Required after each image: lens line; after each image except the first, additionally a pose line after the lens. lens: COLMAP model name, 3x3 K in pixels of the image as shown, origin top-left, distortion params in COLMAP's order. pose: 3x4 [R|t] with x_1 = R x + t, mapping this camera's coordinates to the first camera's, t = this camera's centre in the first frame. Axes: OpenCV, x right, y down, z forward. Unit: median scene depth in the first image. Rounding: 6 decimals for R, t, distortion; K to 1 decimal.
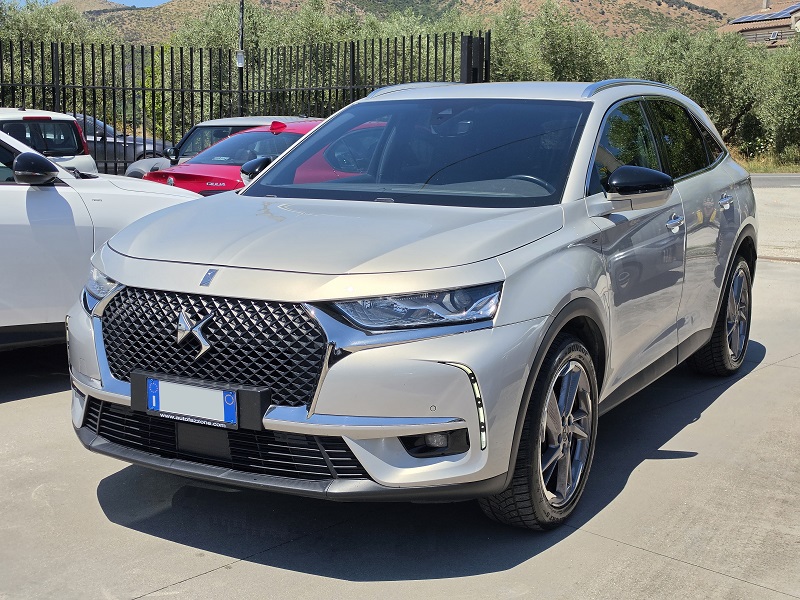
lens RADIAL K [[1074.1, 0, 400.0], [0, 1074.1, 300.0], [0, 0, 1]] dist [0.256585, -0.711856]
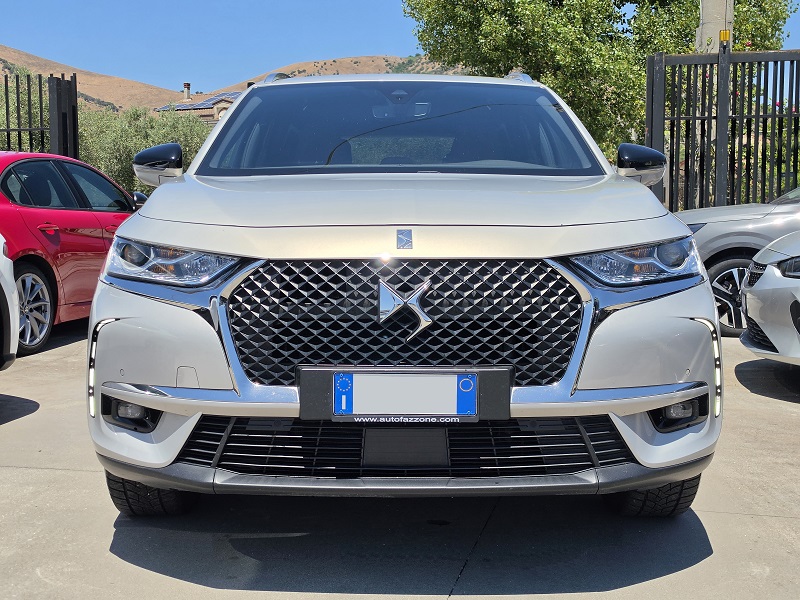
lens RADIAL K [[1074.1, 0, 400.0], [0, 1074.1, 300.0], [0, 0, 1]] dist [0.256585, -0.711856]
pose [[0.878057, -0.050210, 0.475915, -0.571183], [0.084995, 0.995032, -0.051836, 0.066338], [-0.470948, 0.085965, 0.877962, 0.320436]]
